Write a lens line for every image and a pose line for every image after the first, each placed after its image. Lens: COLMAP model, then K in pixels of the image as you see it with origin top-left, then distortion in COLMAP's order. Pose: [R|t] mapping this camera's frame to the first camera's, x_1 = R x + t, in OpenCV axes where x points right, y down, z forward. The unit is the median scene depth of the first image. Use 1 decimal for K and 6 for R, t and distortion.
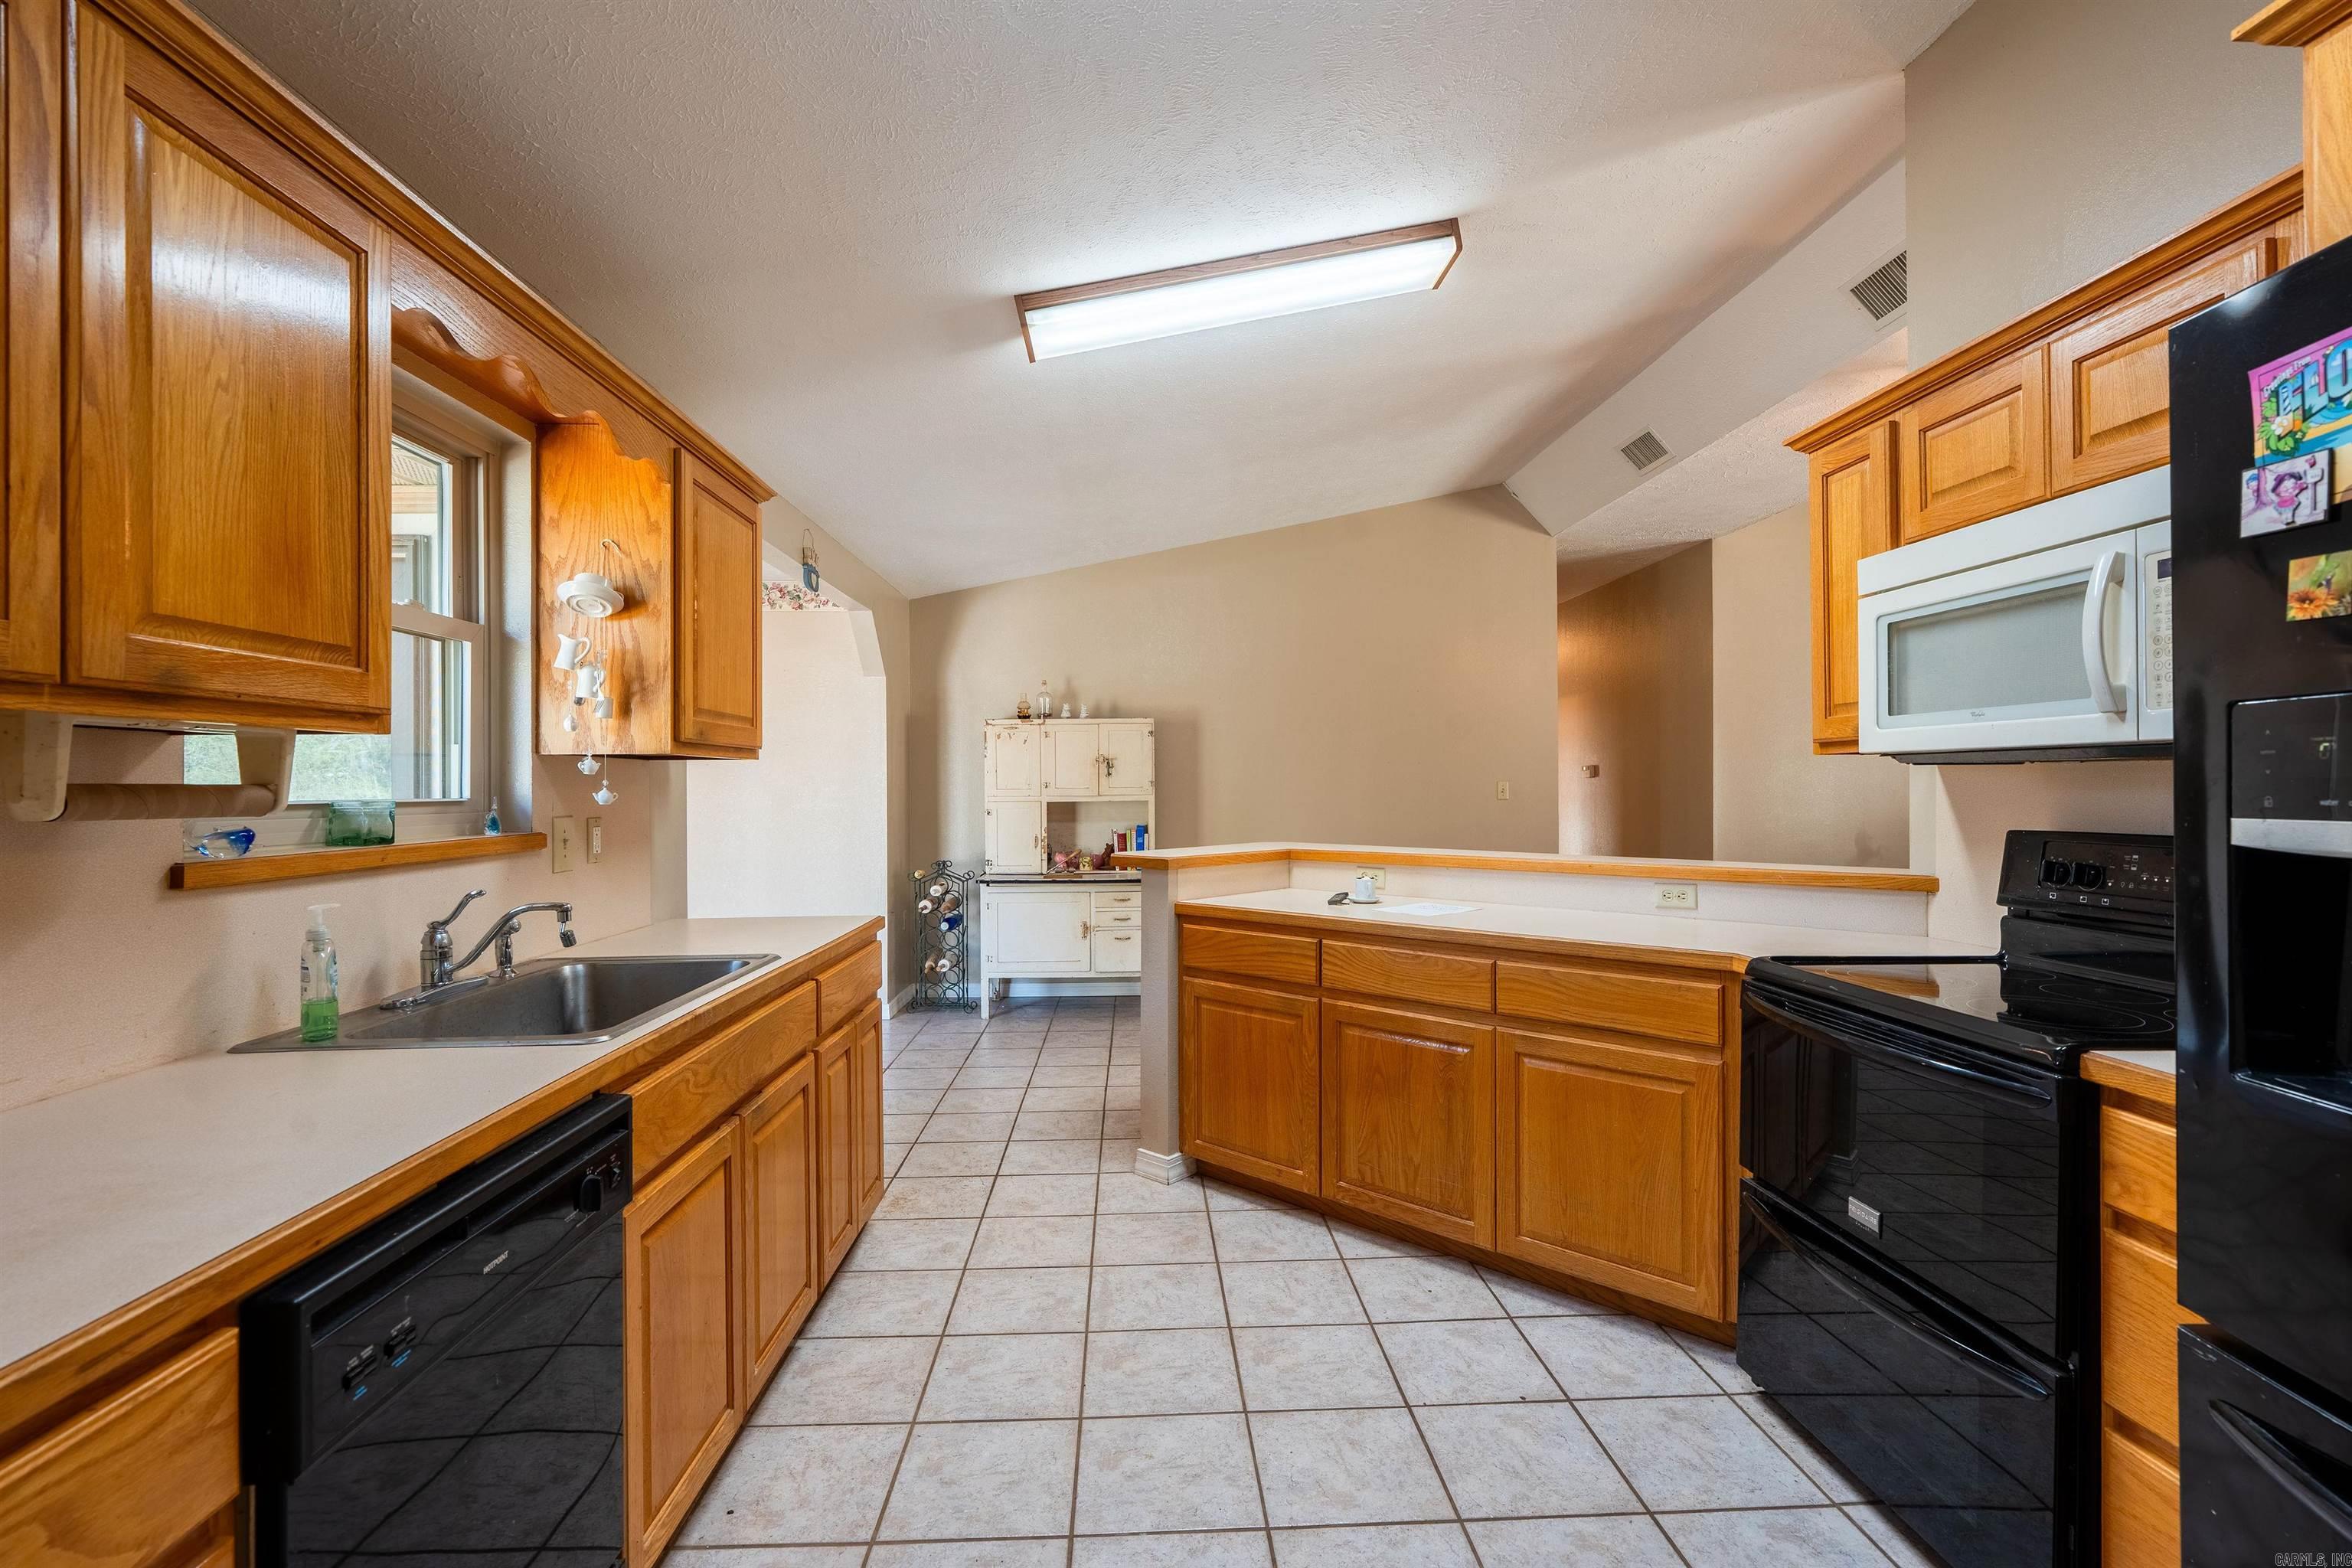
lens RADIAL K [[1052.8, 0, 1173.3], [0, 1052.8, 784.9], [0, 0, 1]] dist [-0.006735, 0.003487]
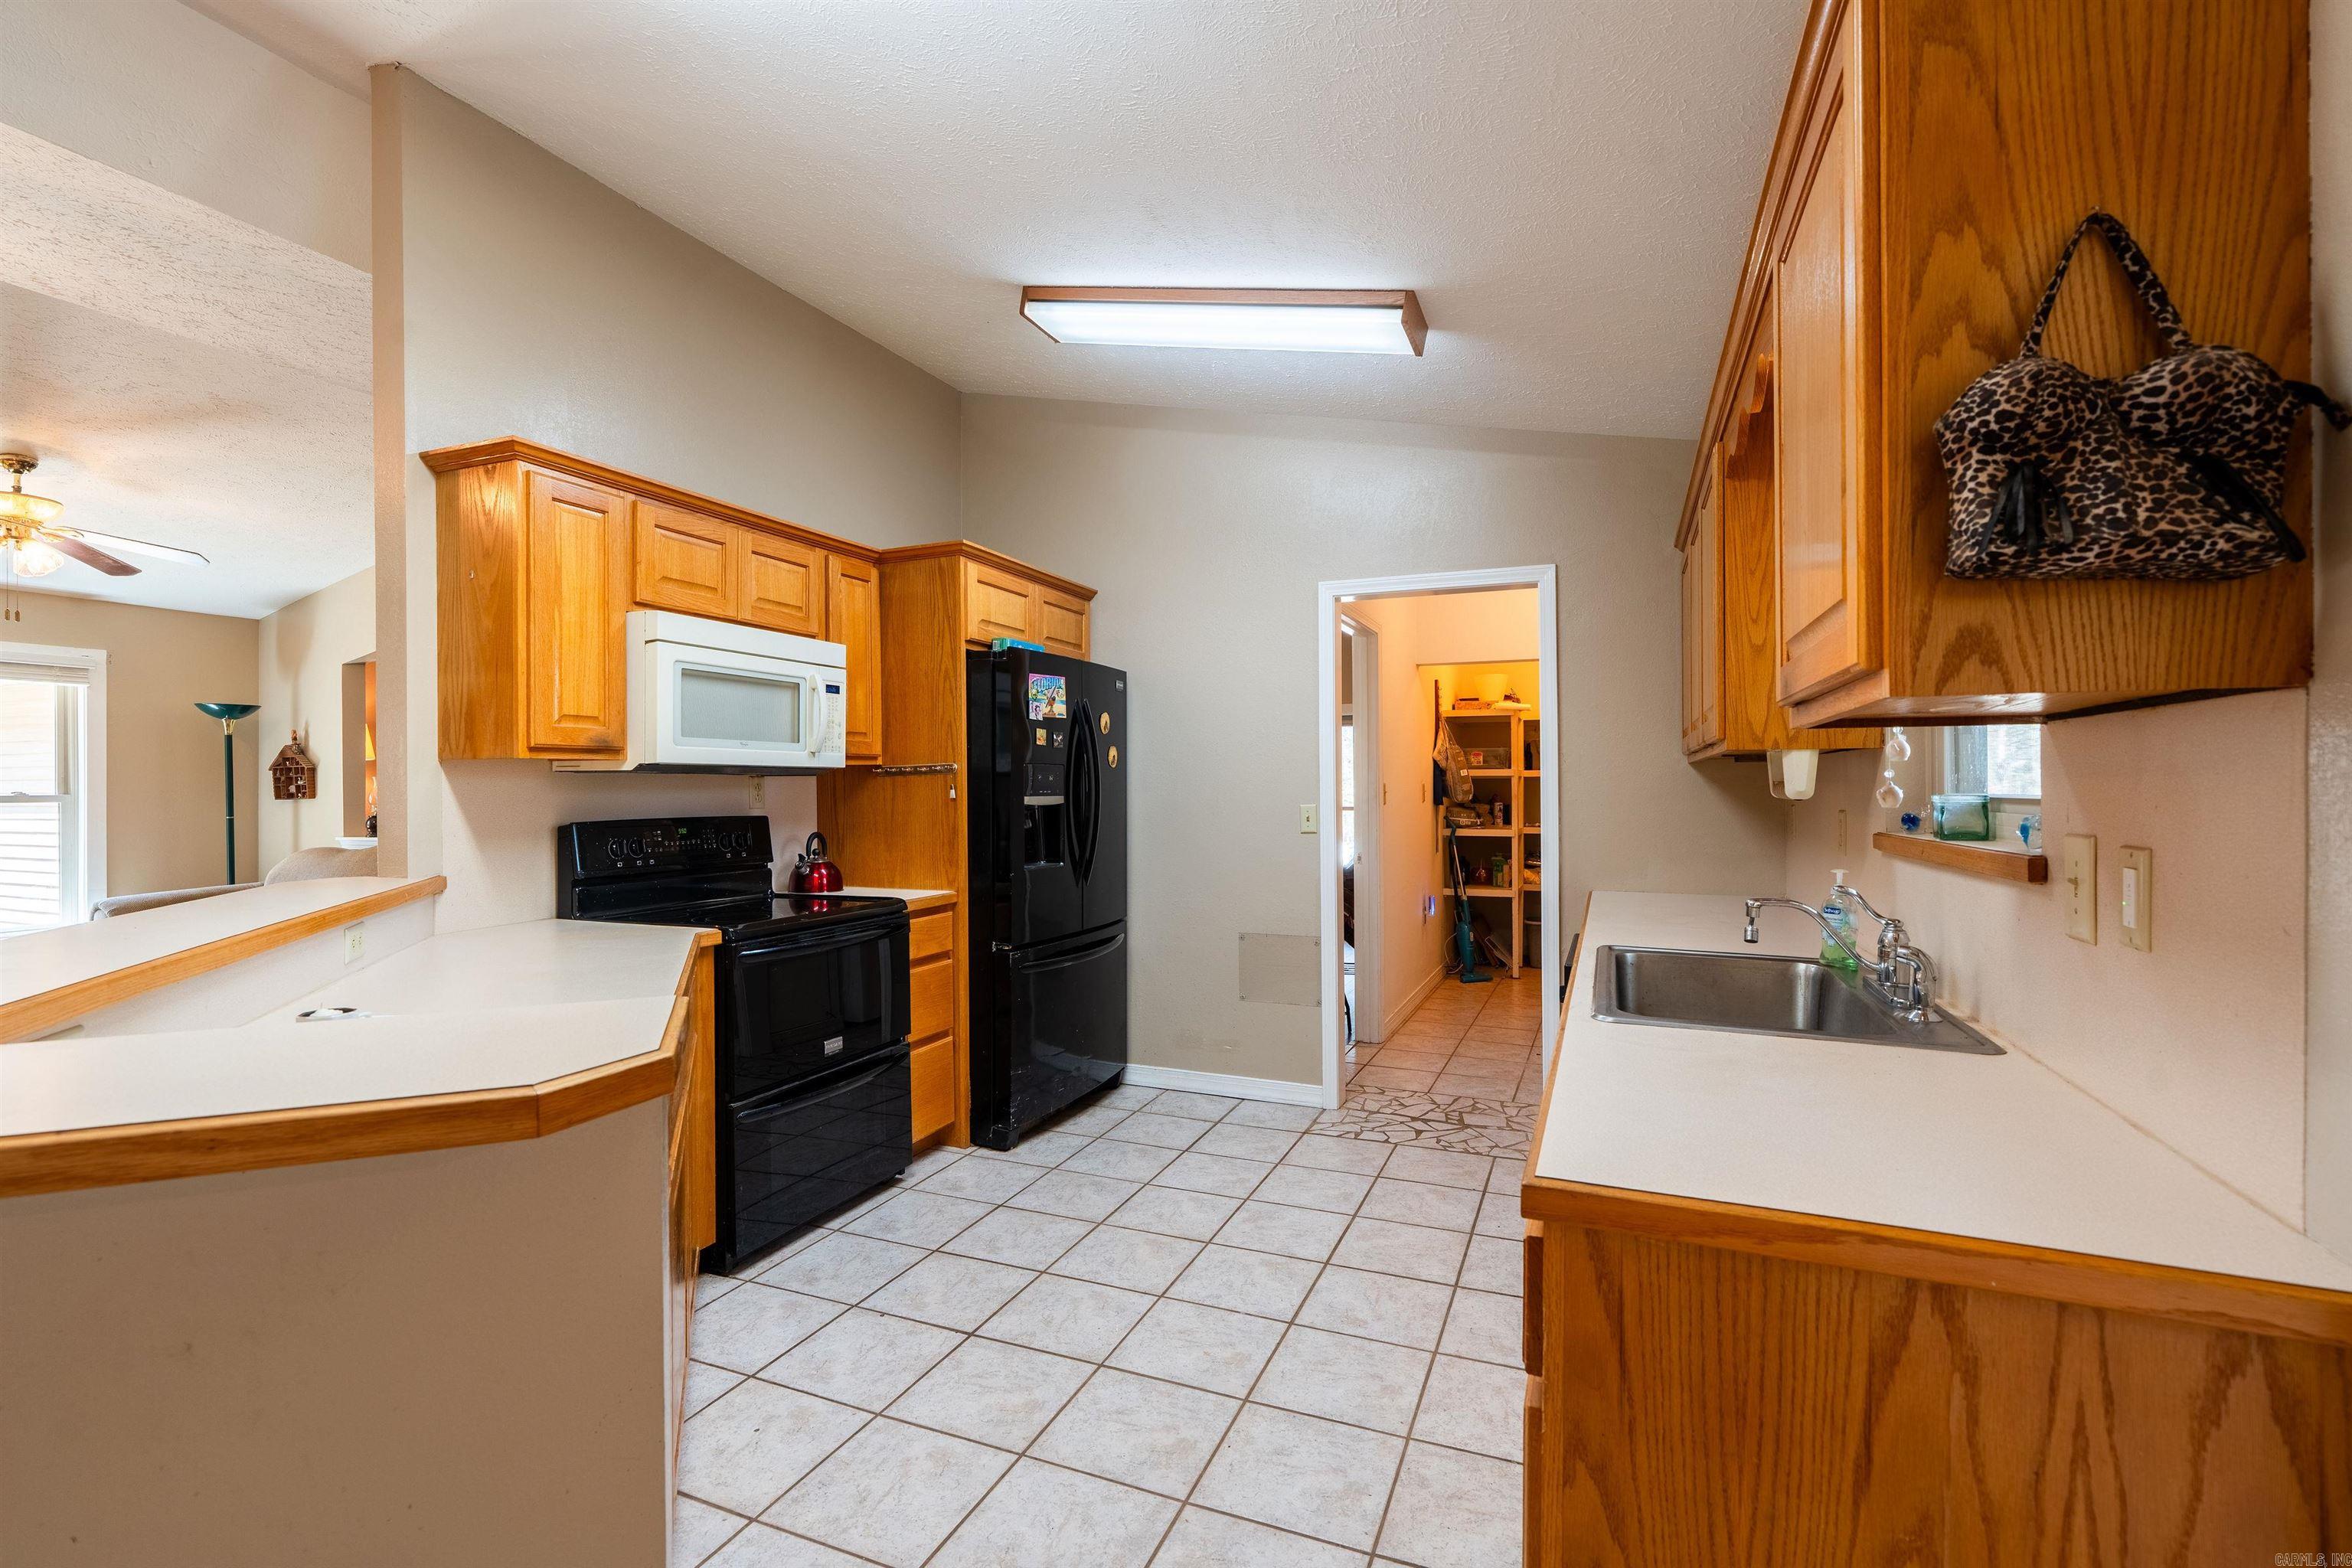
lens RADIAL K [[1052.8, 0, 1173.3], [0, 1052.8, 784.9], [0, 0, 1]] dist [-0.006735, 0.003487]
pose [[-0.906570, 0.005794, 0.422016, -0.438128], [0.003800, 0.999977, -0.005566, 0.006467], [-0.422039, -0.003442, -0.906571, 1.864733]]
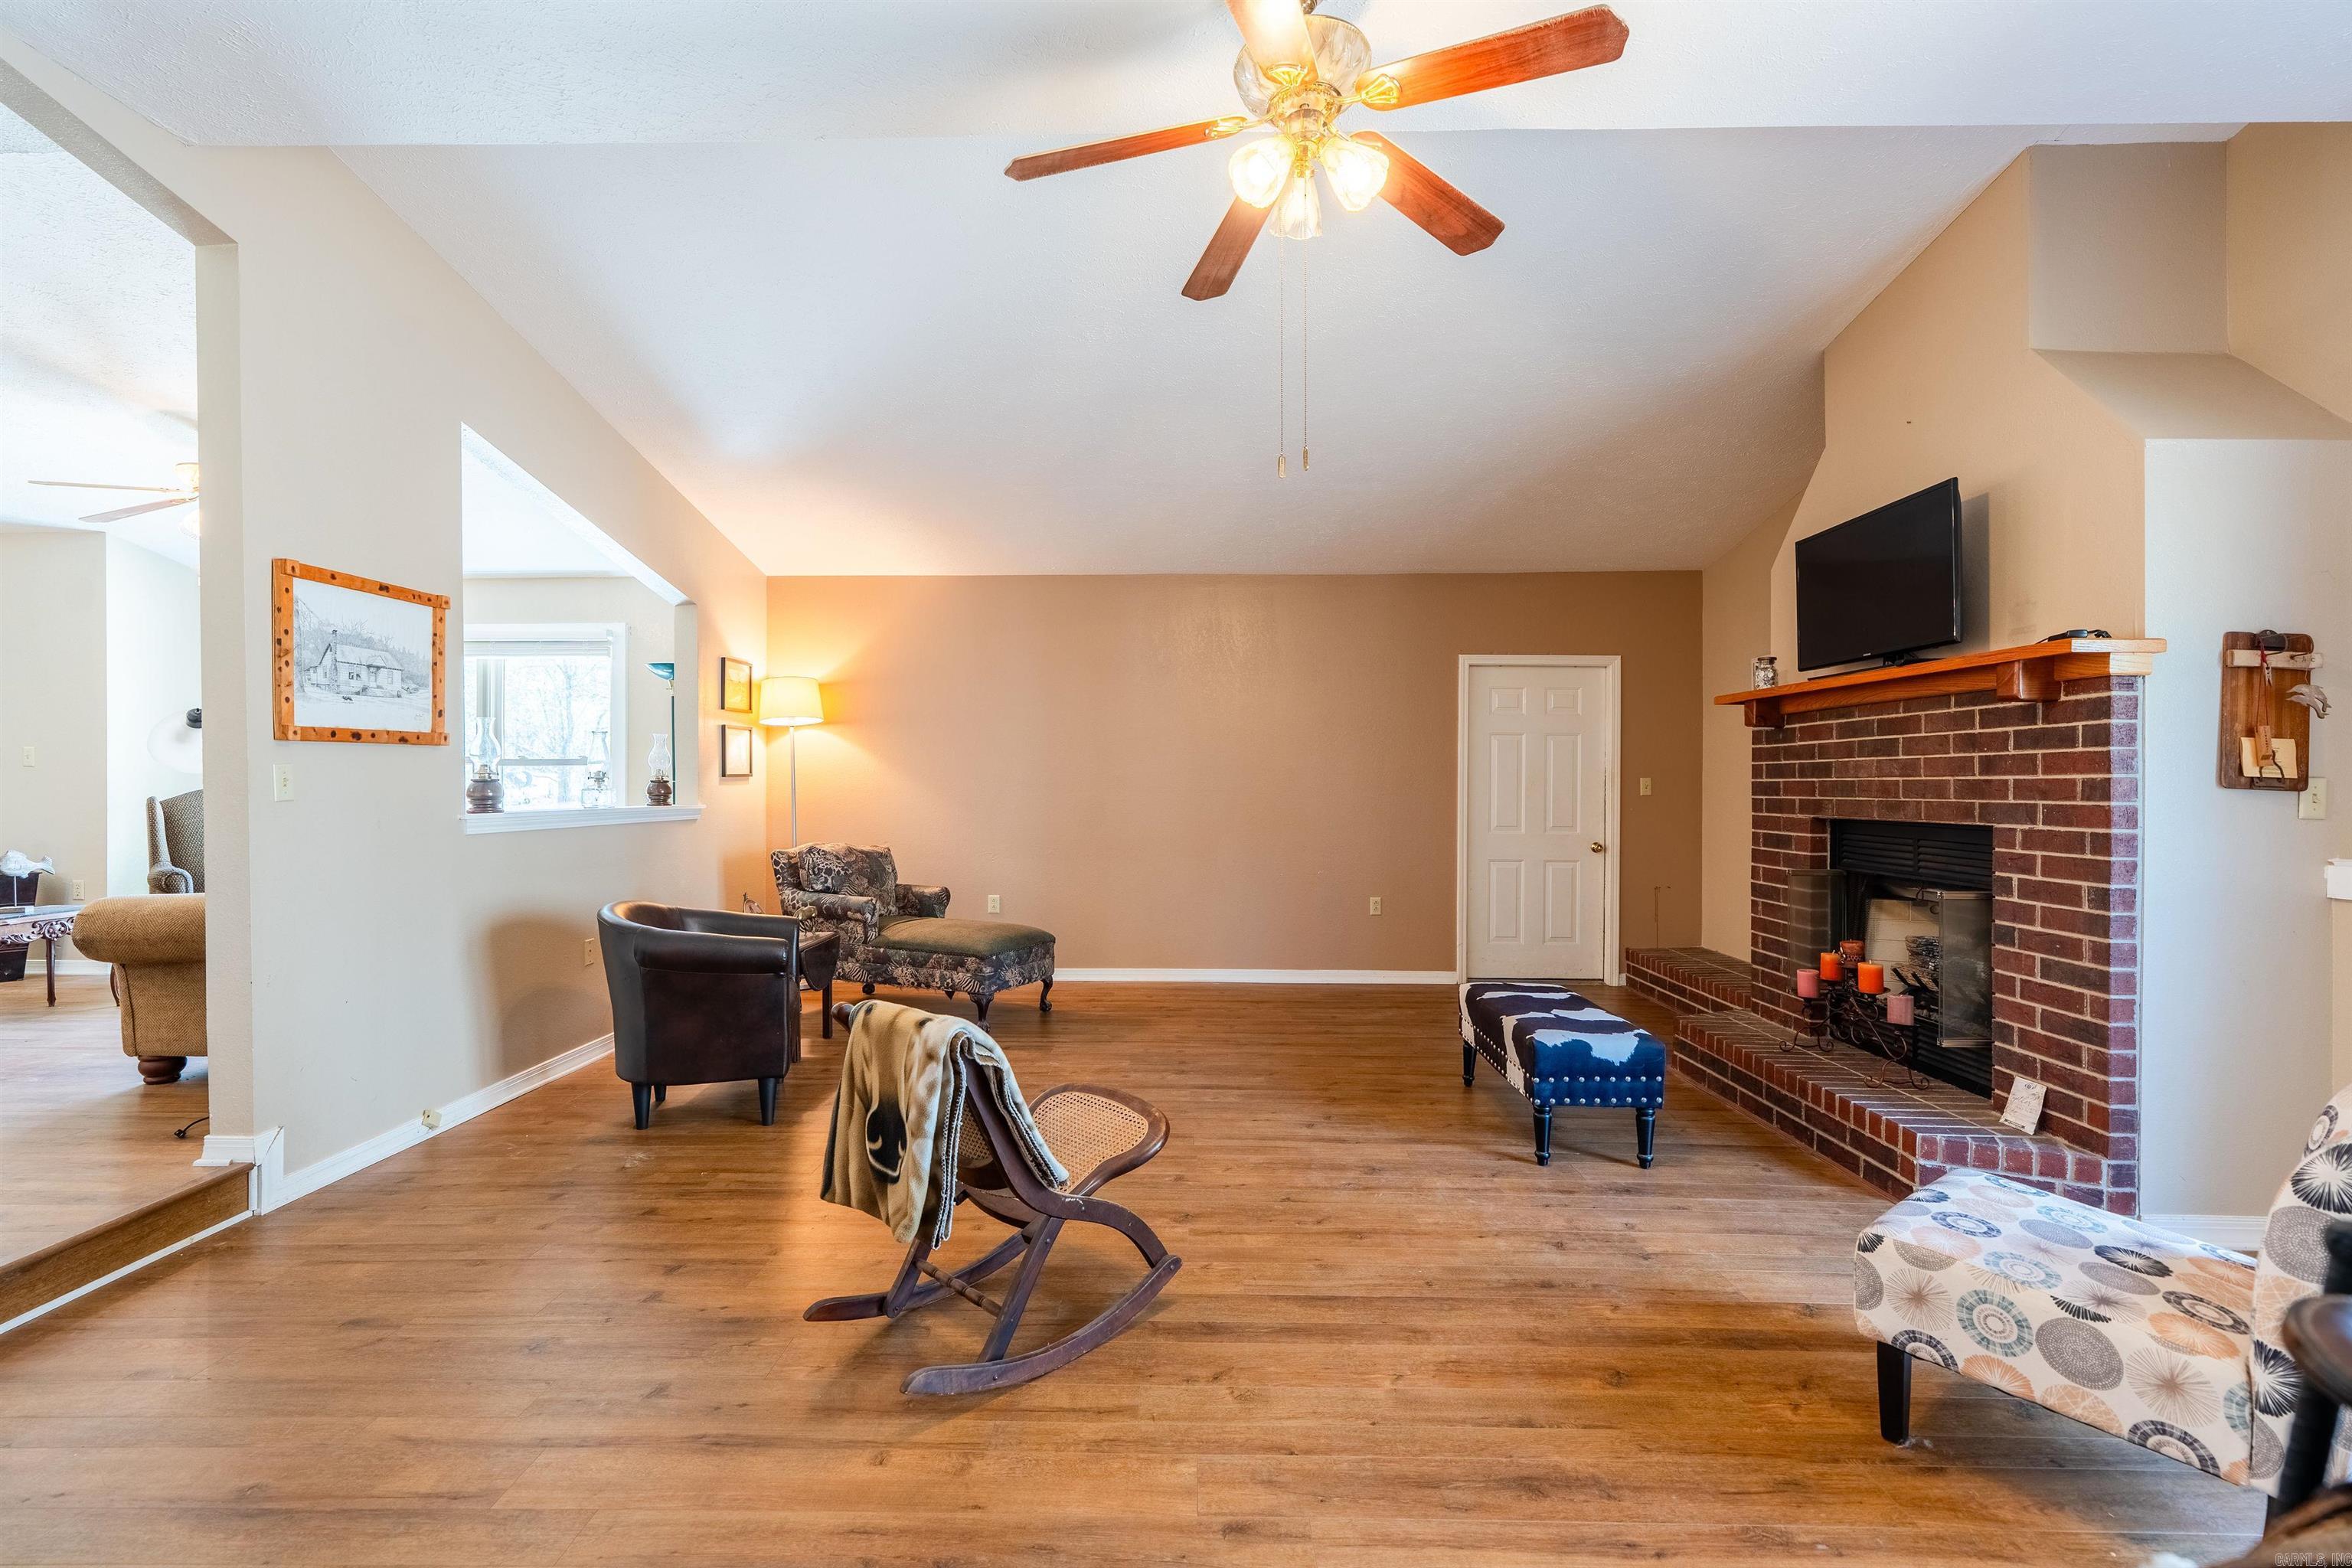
lens RADIAL K [[1052.8, 0, 1173.3], [0, 1052.8, 784.9], [0, 0, 1]] dist [-0.006735, 0.003487]
pose [[0.052533, -0.004930, 0.998607, 0.414247], [-0.002035, 0.999985, 0.005044, 0.063696], [-0.998617, -0.002297, 0.052523, -1.174795]]
